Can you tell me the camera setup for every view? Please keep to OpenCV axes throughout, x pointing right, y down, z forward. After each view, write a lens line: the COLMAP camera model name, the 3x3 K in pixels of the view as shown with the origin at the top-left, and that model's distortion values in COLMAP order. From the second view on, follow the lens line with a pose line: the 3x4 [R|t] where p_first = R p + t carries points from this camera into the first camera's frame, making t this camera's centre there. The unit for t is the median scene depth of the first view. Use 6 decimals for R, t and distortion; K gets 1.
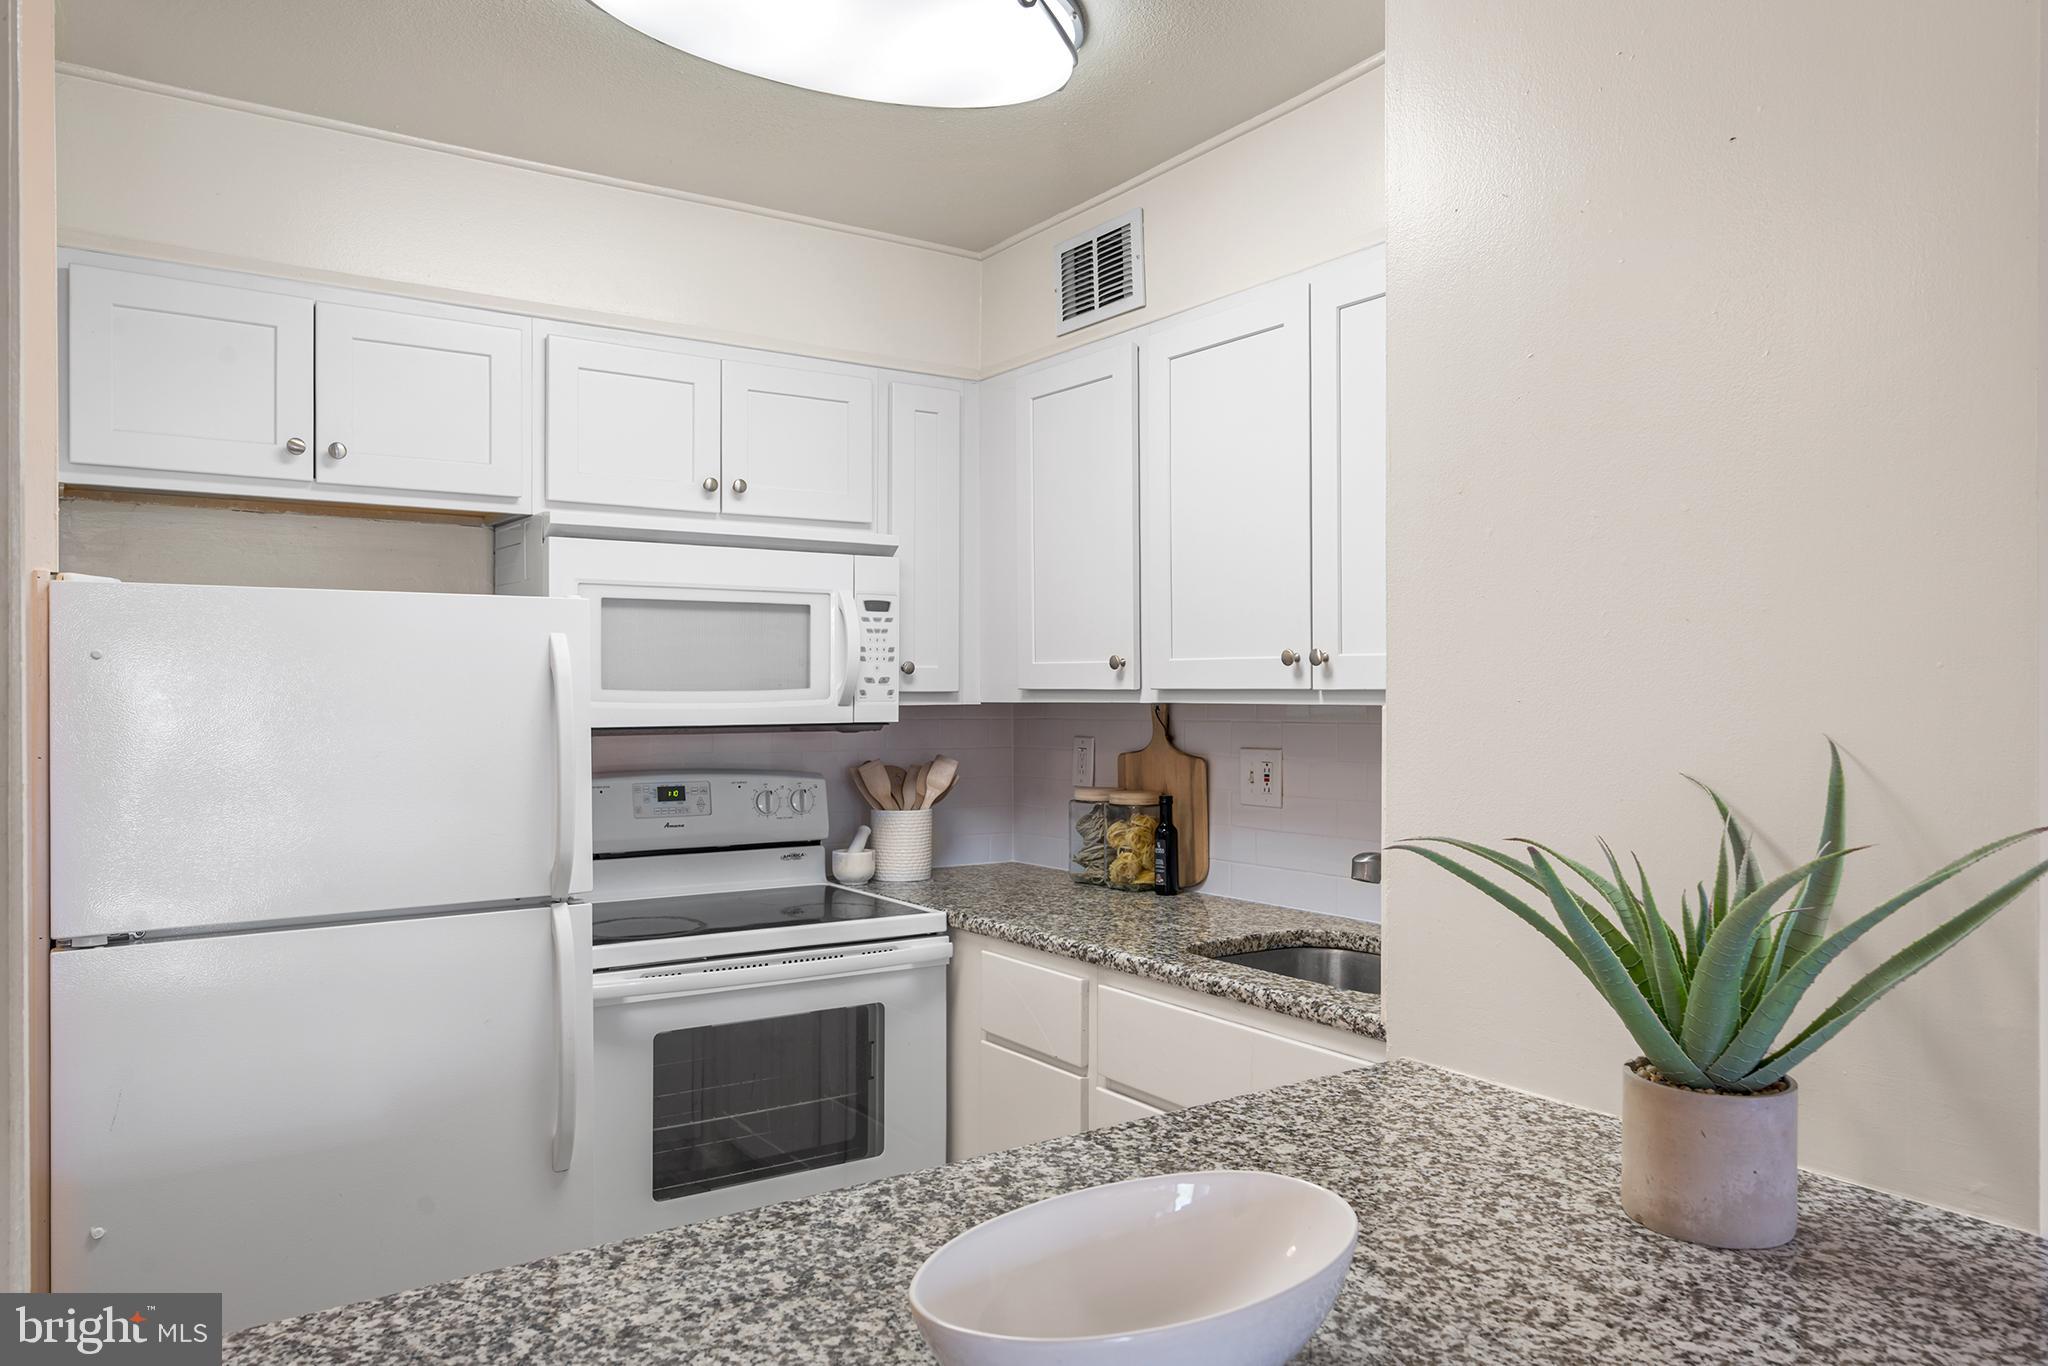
lens RADIAL K [[1357.7, 0, 1024.0], [0, 1357.7, 683.0], [0, 0, 1]] dist [0.002475, -0.000529]
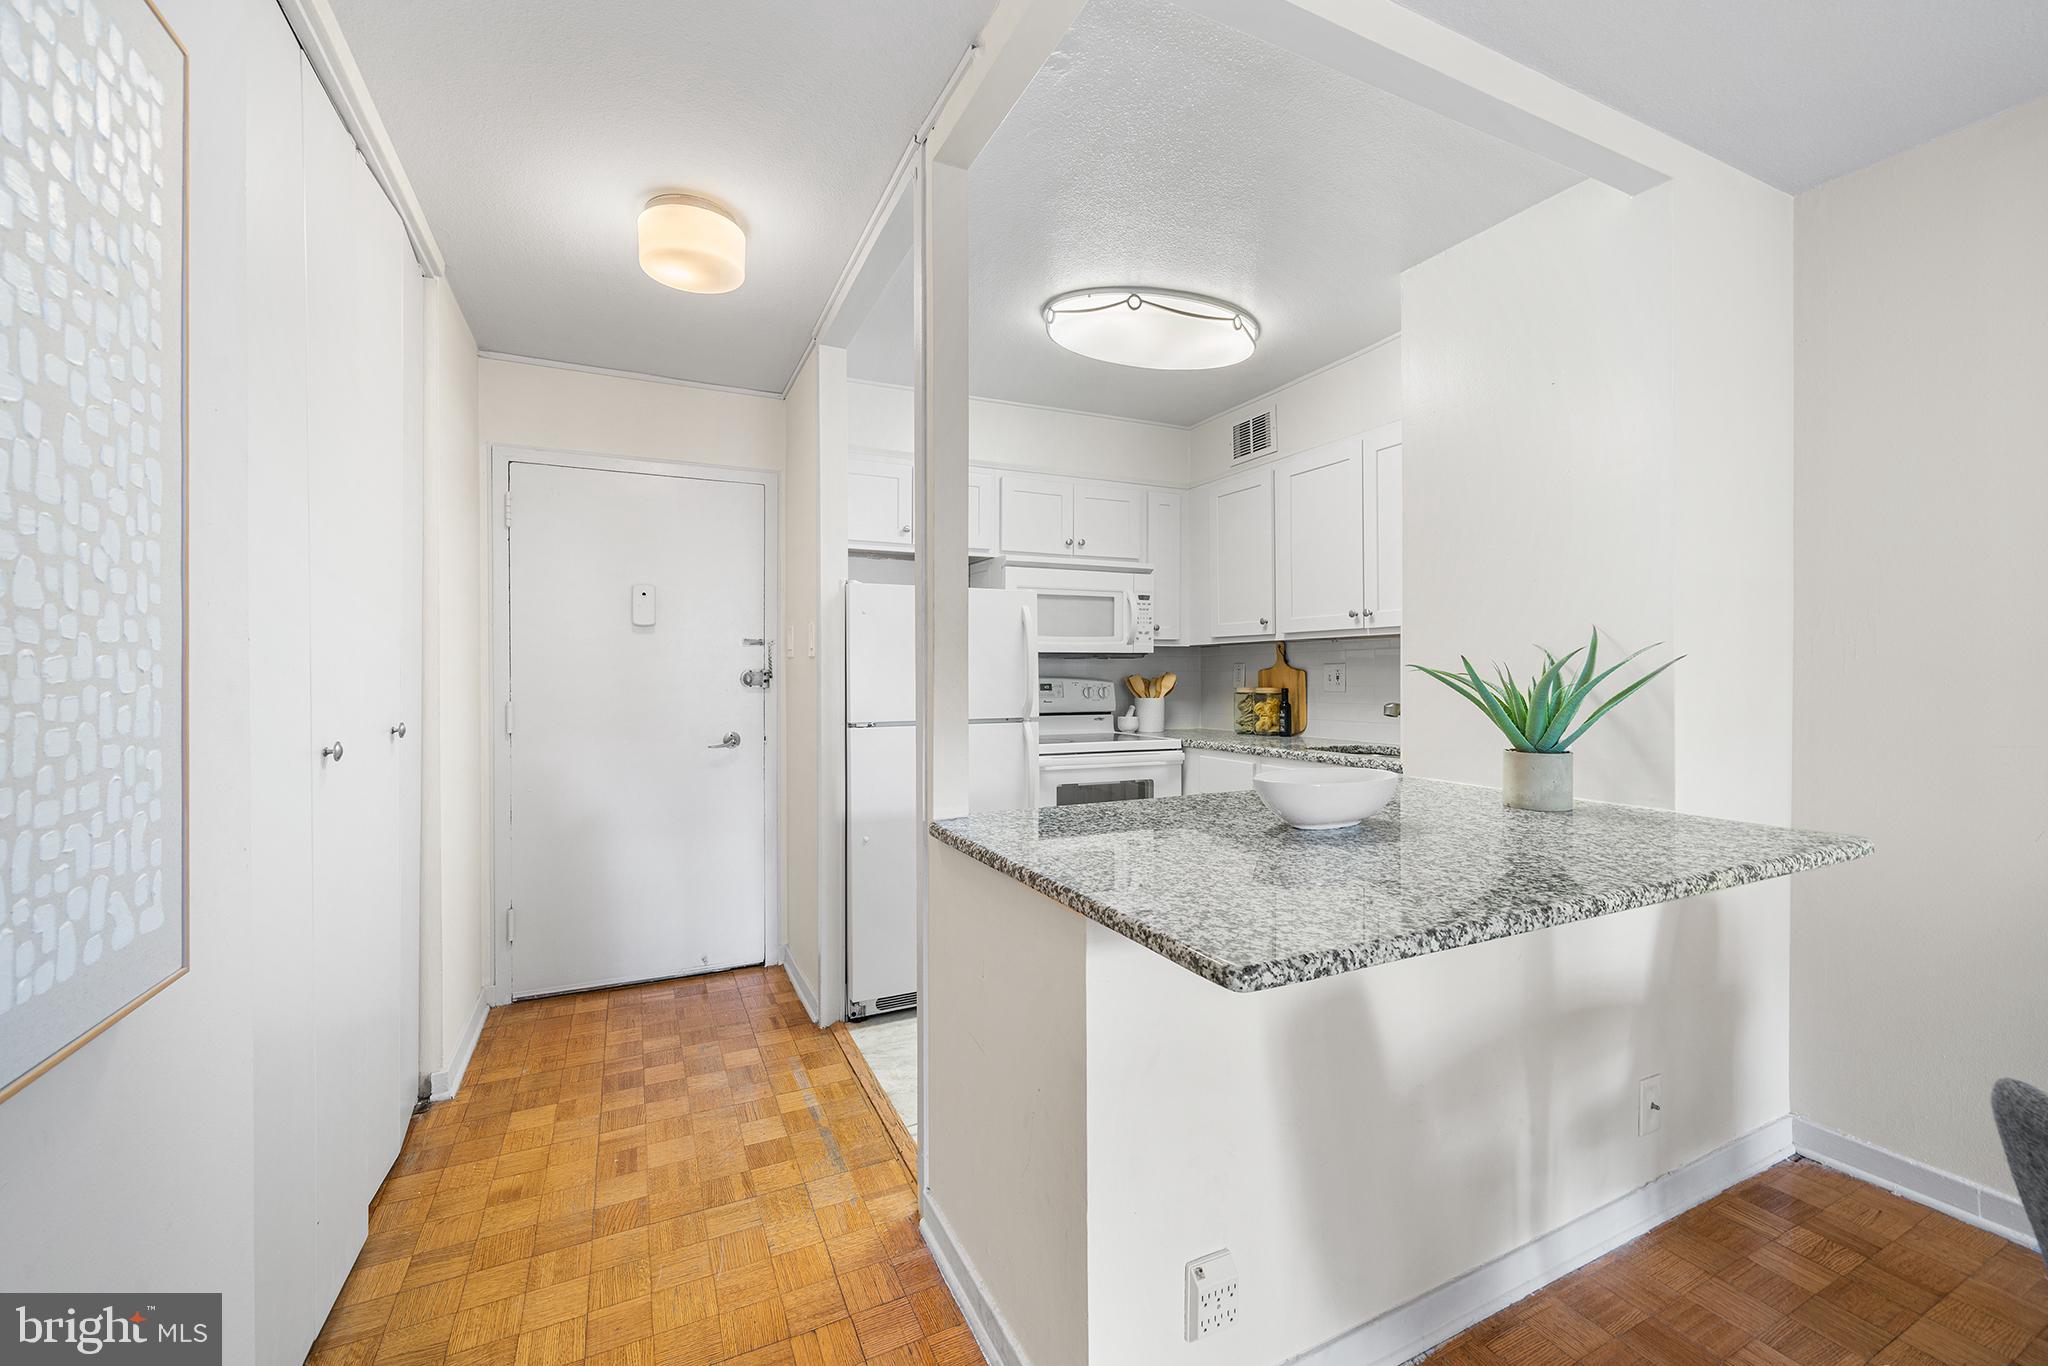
lens RADIAL K [[819.4, 0, 1026.5], [0, 819.4, 670.3], [0, 0, 1]] dist [-0.000280, -0.000019]
pose [[0.987671, -0.002204, -0.156526, -0.091278], [0.002747, 0.999991, 0.003255, 0.052978], [0.156517, -0.003645, 0.987669, -0.295865]]
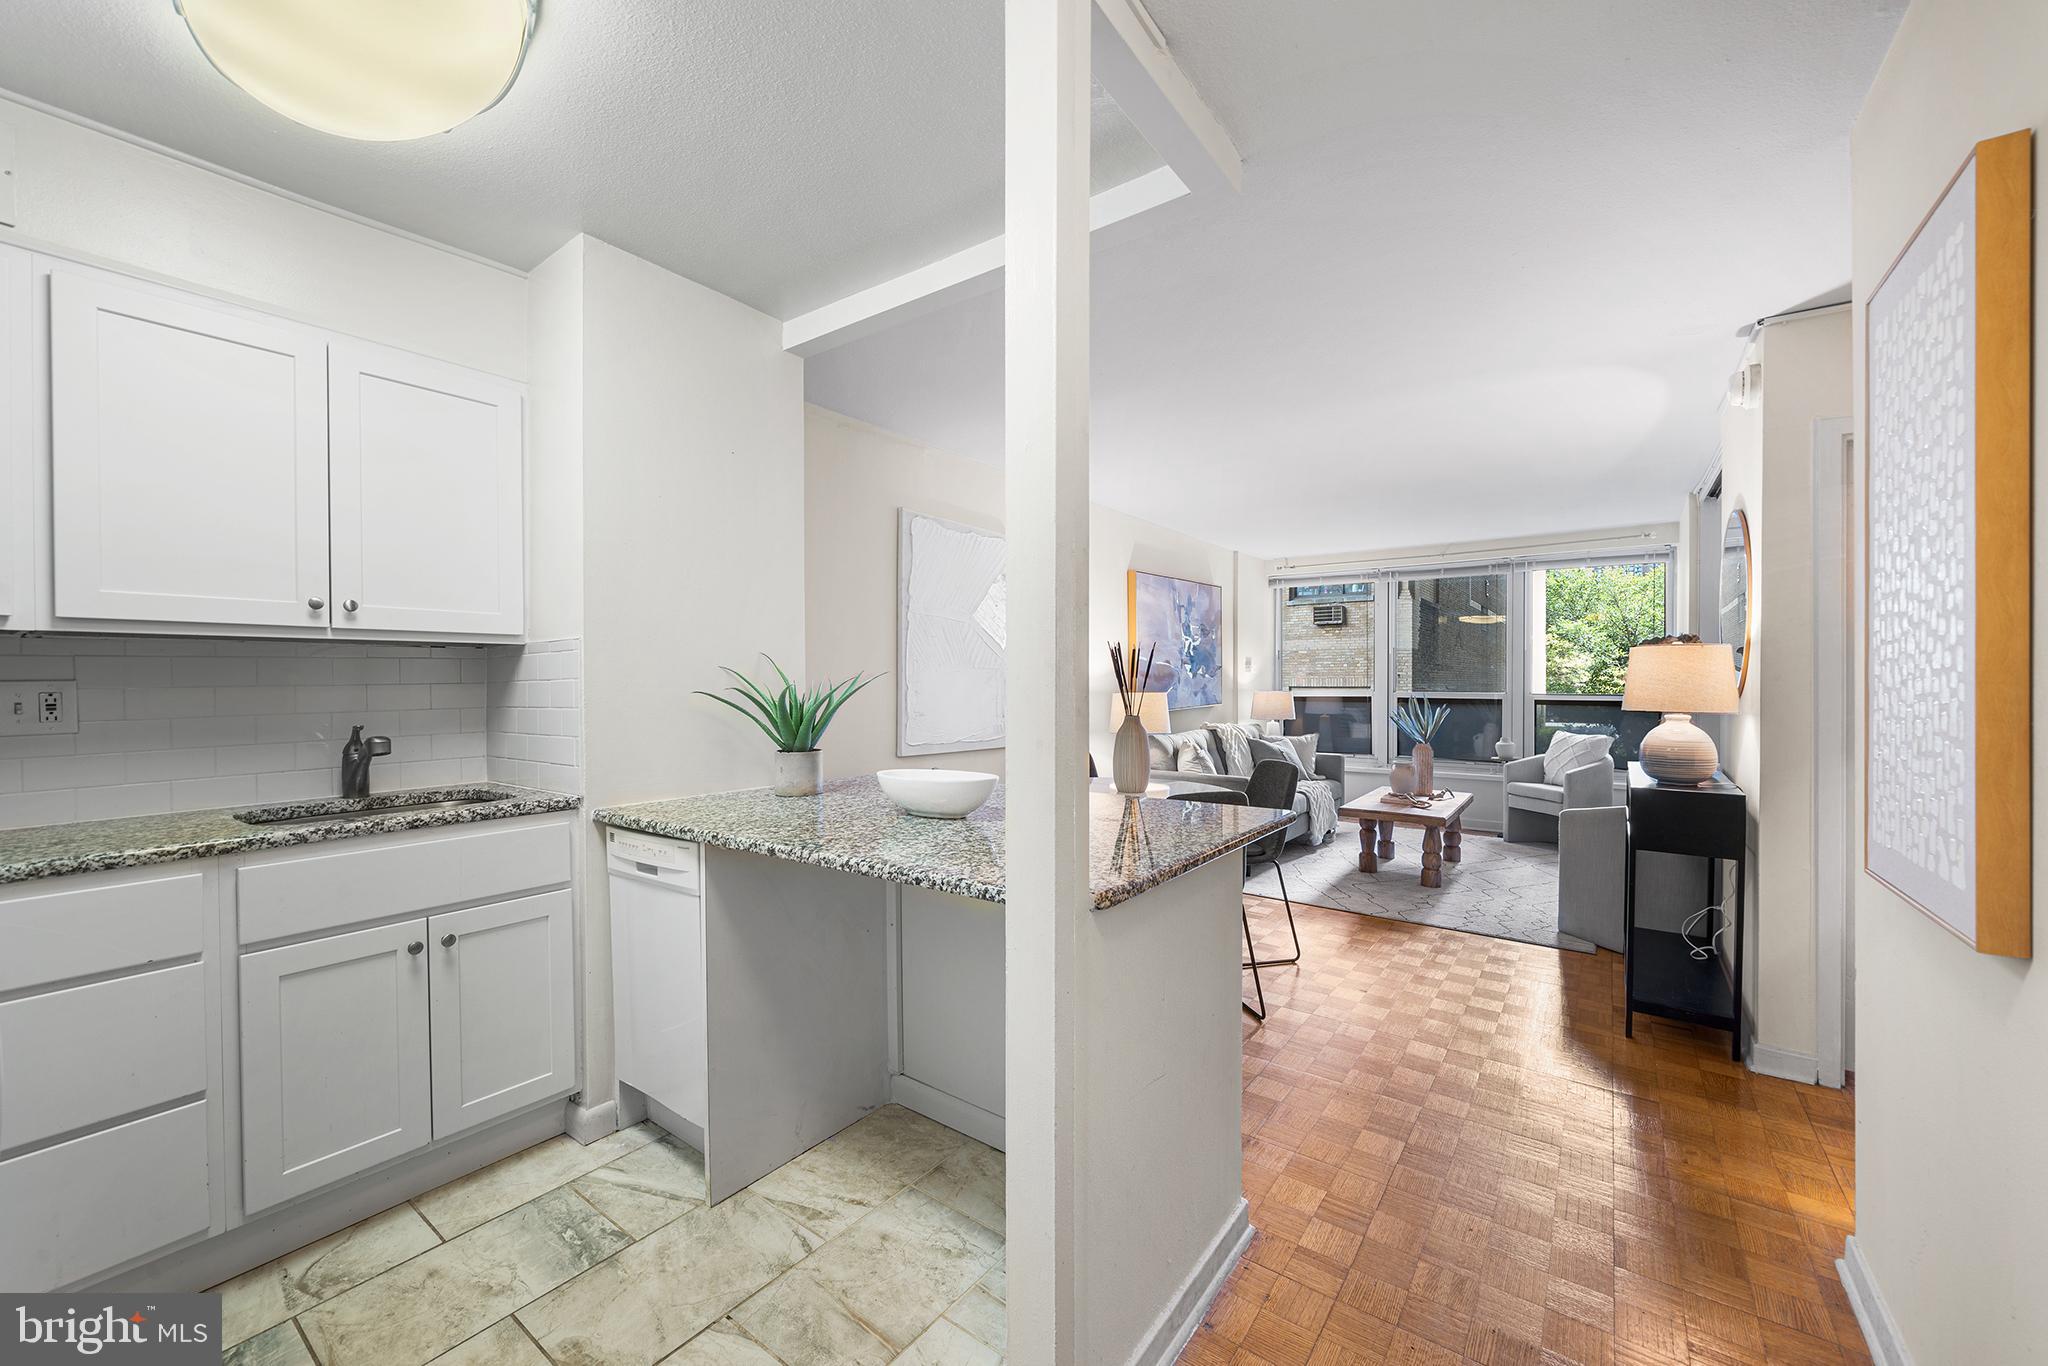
lens RADIAL K [[799.6, 0, 1020.9], [0, 799.6, 683.0], [0, 0, 1]] dist [0.000076, 0.000095]
pose [[-0.315543, -0.002053, 0.948909, -0.656891], [0.000822, 0.999997, 0.002437, 0.049419], [-0.948911, 0.001549, -0.315540, 0.467664]]
